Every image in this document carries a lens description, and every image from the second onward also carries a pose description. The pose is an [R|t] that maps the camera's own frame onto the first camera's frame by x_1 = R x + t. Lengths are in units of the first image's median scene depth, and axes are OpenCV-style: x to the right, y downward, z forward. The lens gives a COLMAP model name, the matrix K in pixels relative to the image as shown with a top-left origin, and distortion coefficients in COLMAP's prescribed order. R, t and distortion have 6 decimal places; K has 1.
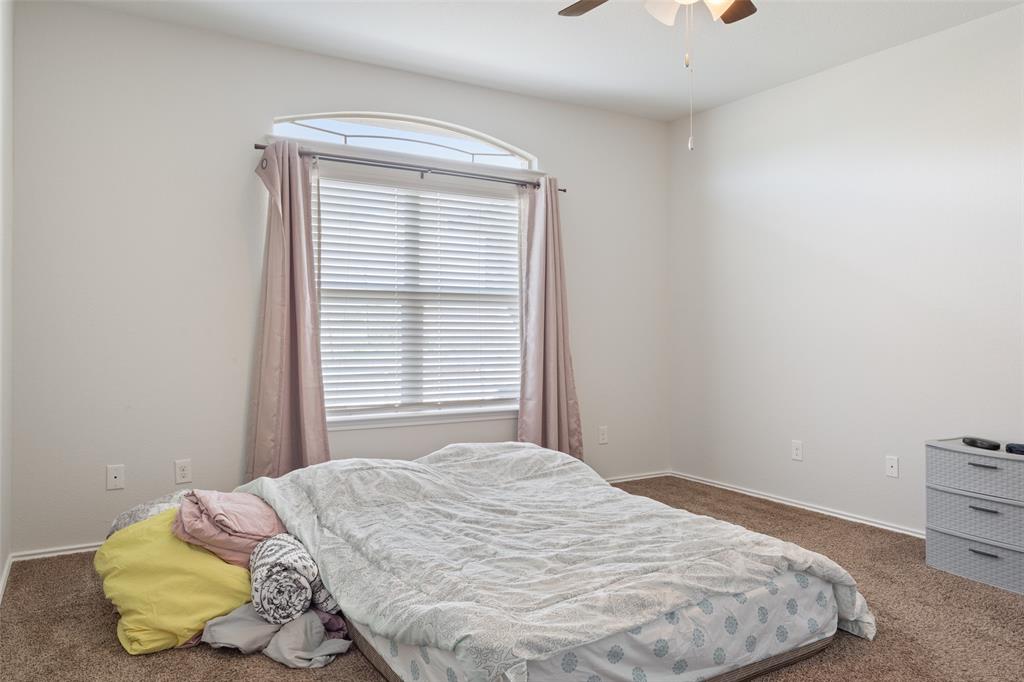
lens RADIAL K [[739.0, 0, 512.0], [0, 739.0, 341.0], [0, 0, 1]] dist [0.002804, 0.000622]
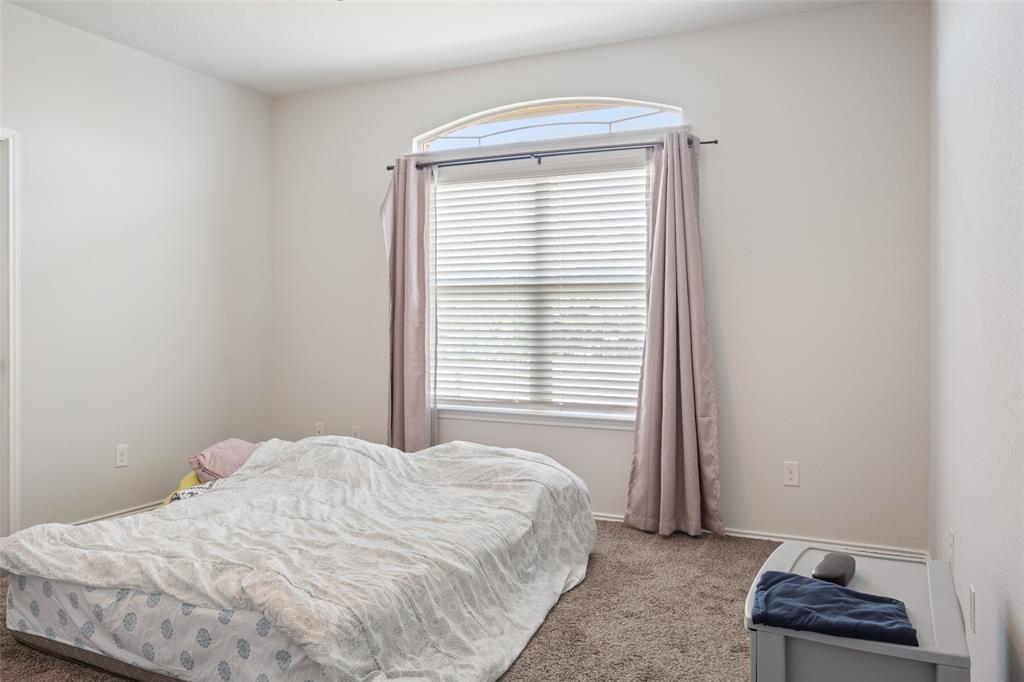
lens RADIAL K [[790.6, 0, 512.0], [0, 790.6, 341.0], [0, 0, 1]] dist [-0.026157, 0.002227]
pose [[0.532377, 0.019683, -0.846278, 0.724485], [-0.017448, 0.999772, 0.012278, -0.005216], [0.846327, 0.008229, 0.532600, 0.435430]]
